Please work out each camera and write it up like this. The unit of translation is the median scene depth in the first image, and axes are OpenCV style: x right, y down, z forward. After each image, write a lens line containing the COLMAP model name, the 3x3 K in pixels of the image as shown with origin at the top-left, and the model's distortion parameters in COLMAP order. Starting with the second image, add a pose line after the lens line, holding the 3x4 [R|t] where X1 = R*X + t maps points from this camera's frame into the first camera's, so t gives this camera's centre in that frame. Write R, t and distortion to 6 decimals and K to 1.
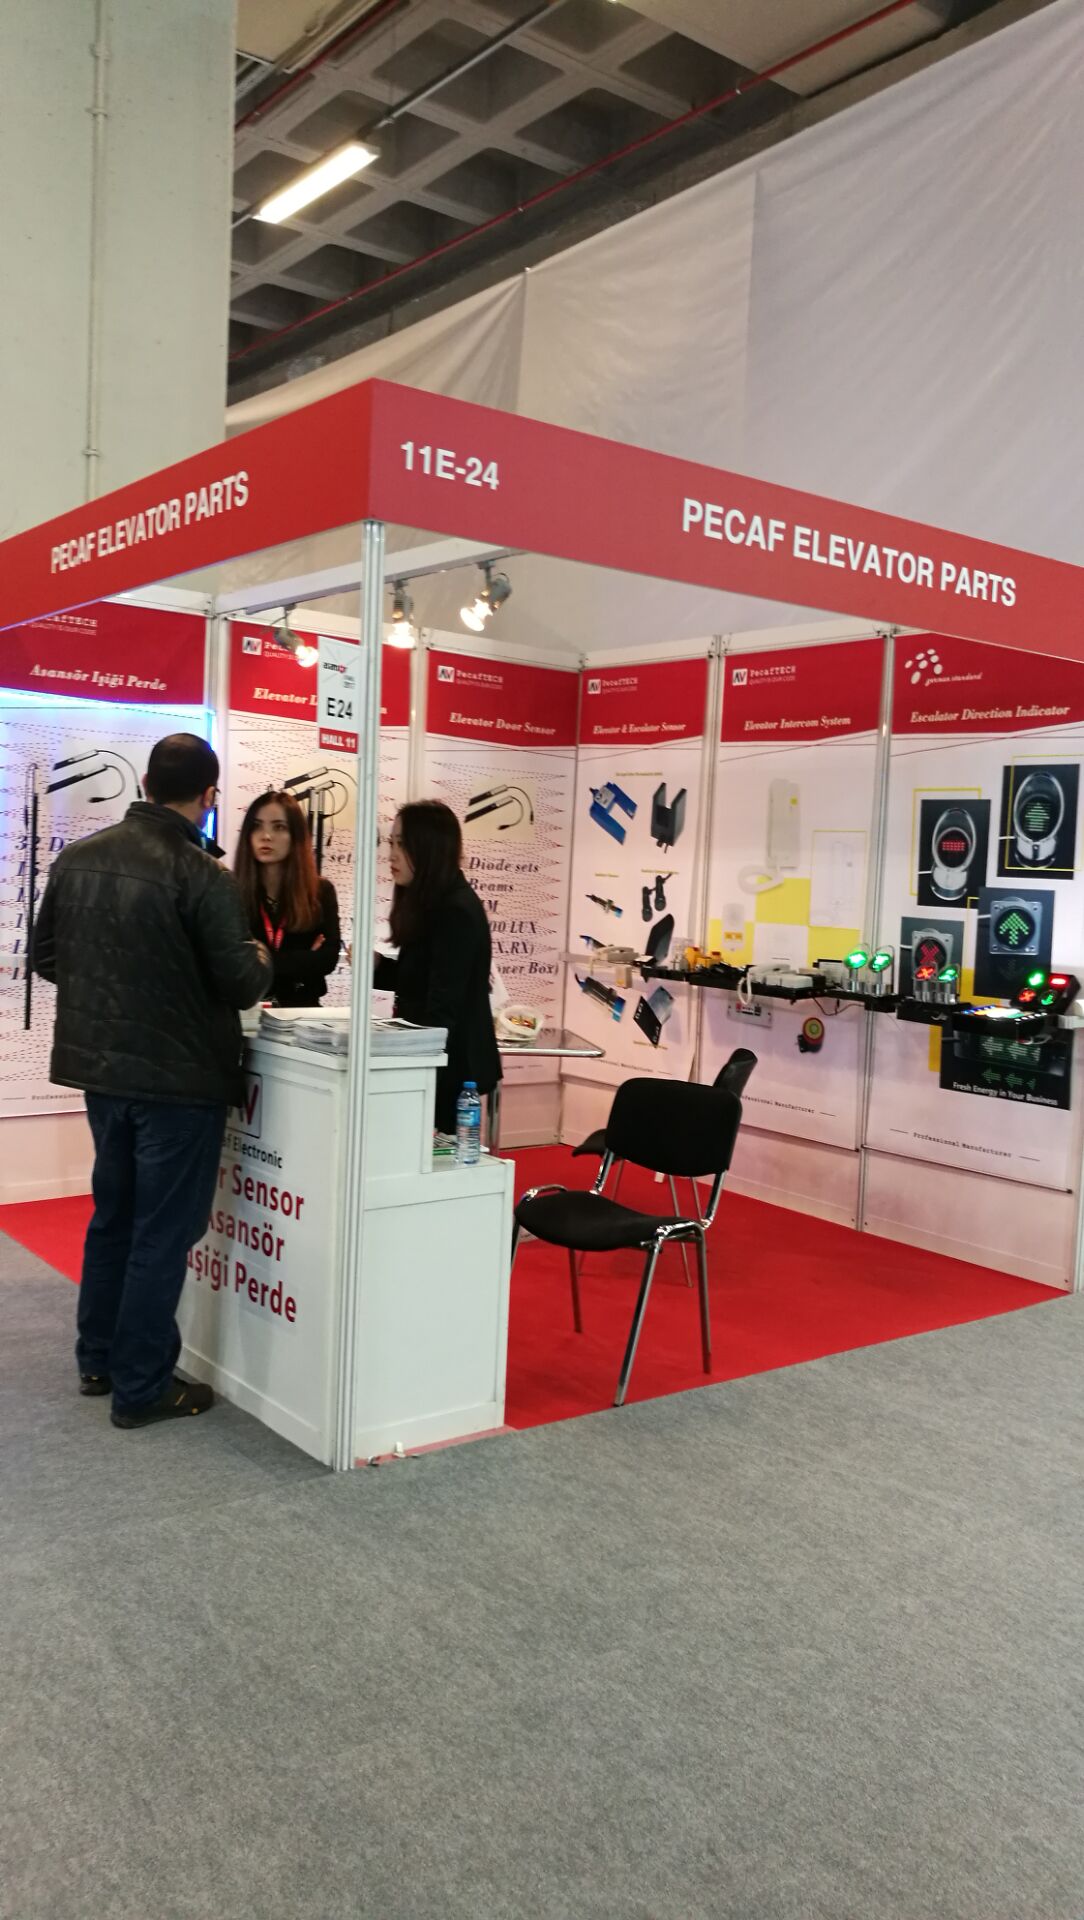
lens RADIAL K [[1511.9, 0, 610.1], [0, 1511.9, 1032.3], [0, 0, 1]] dist [0.183262, -0.559378]
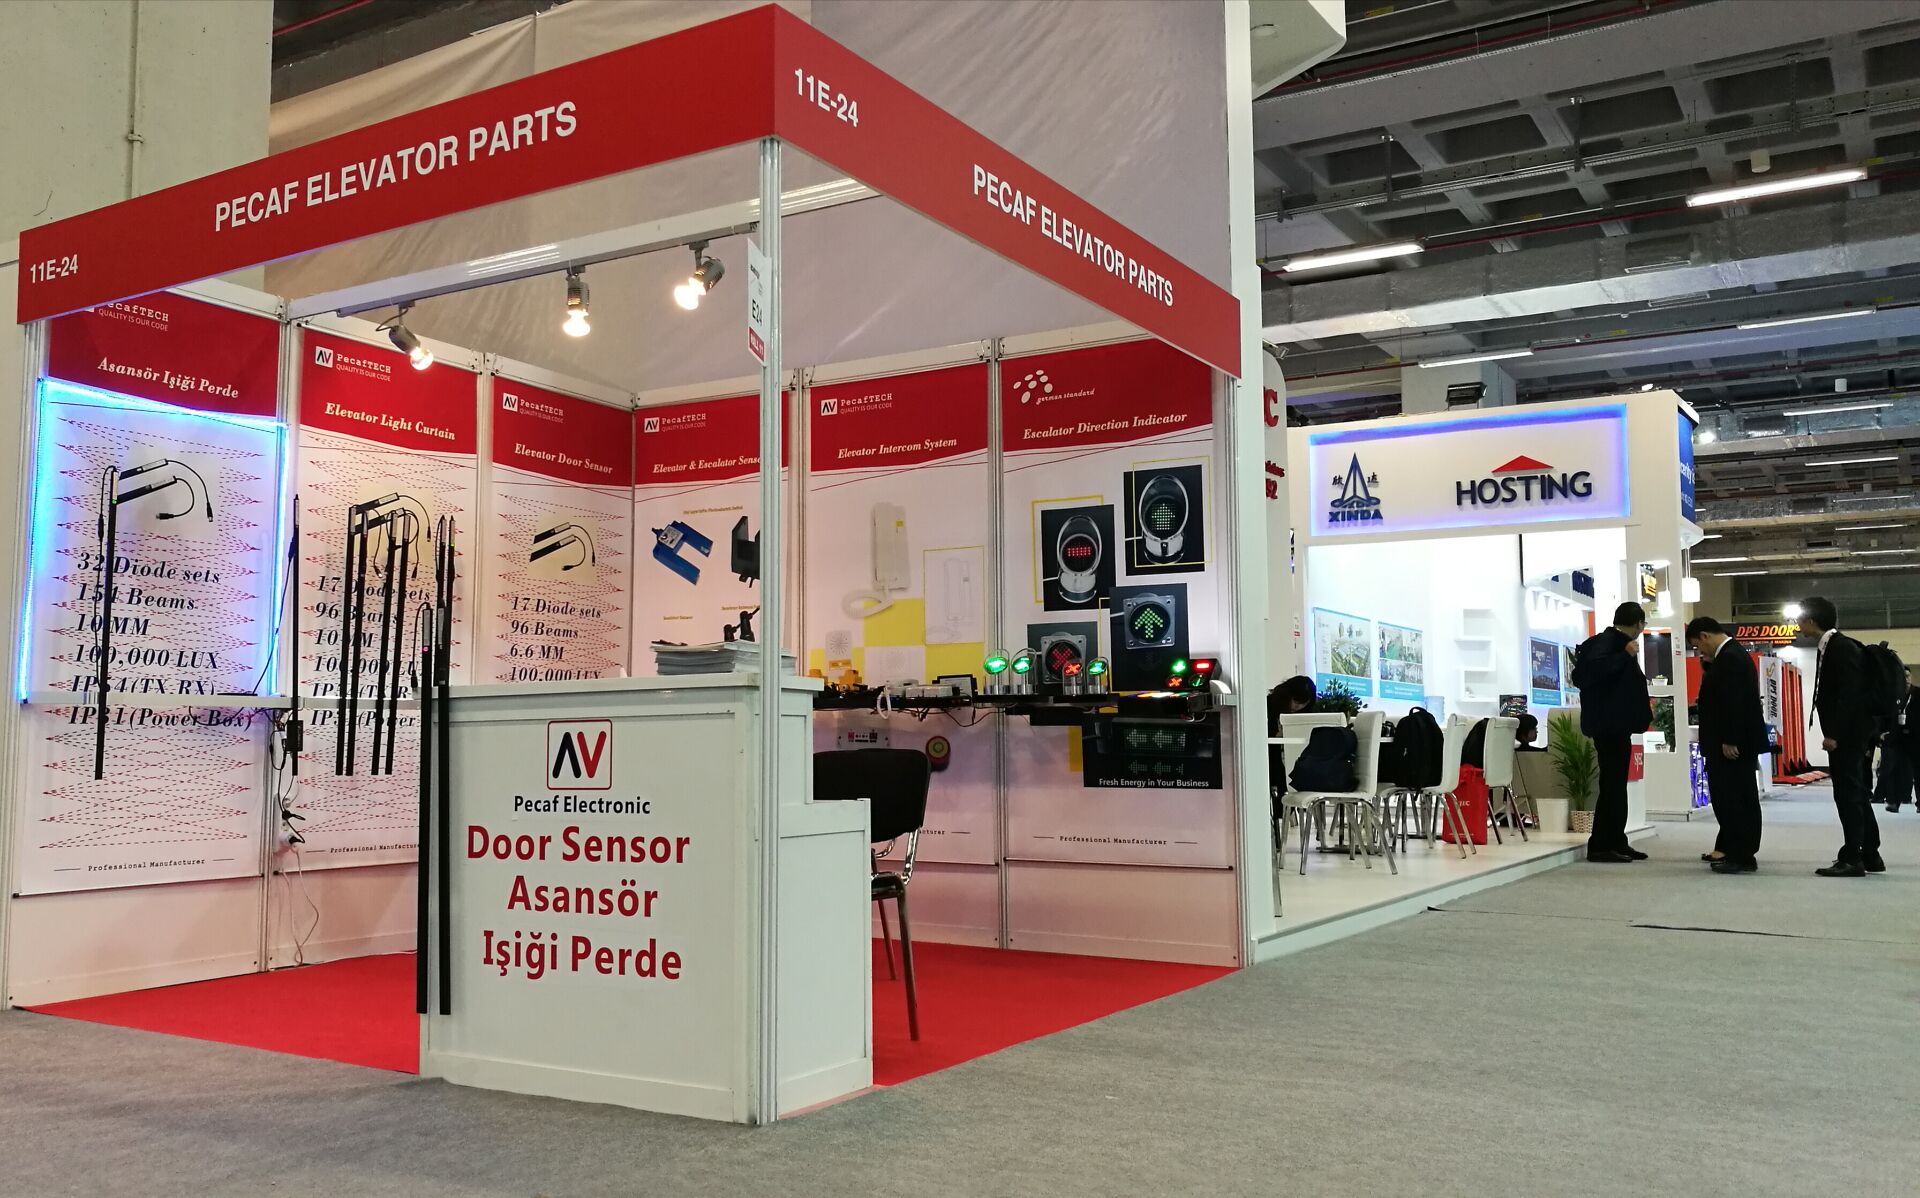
lens RADIAL K [[1629.6, 0, 956.9], [0, 1629.6, 633.5], [0, 0, 1]] dist [0.199500, -0.414562]
pose [[0.945119, -0.035735, 0.324767, -0.216658], [0.085936, 0.986191, -0.141572, 0.083591], [-0.315223, 0.161712, 0.935138, -0.008399]]
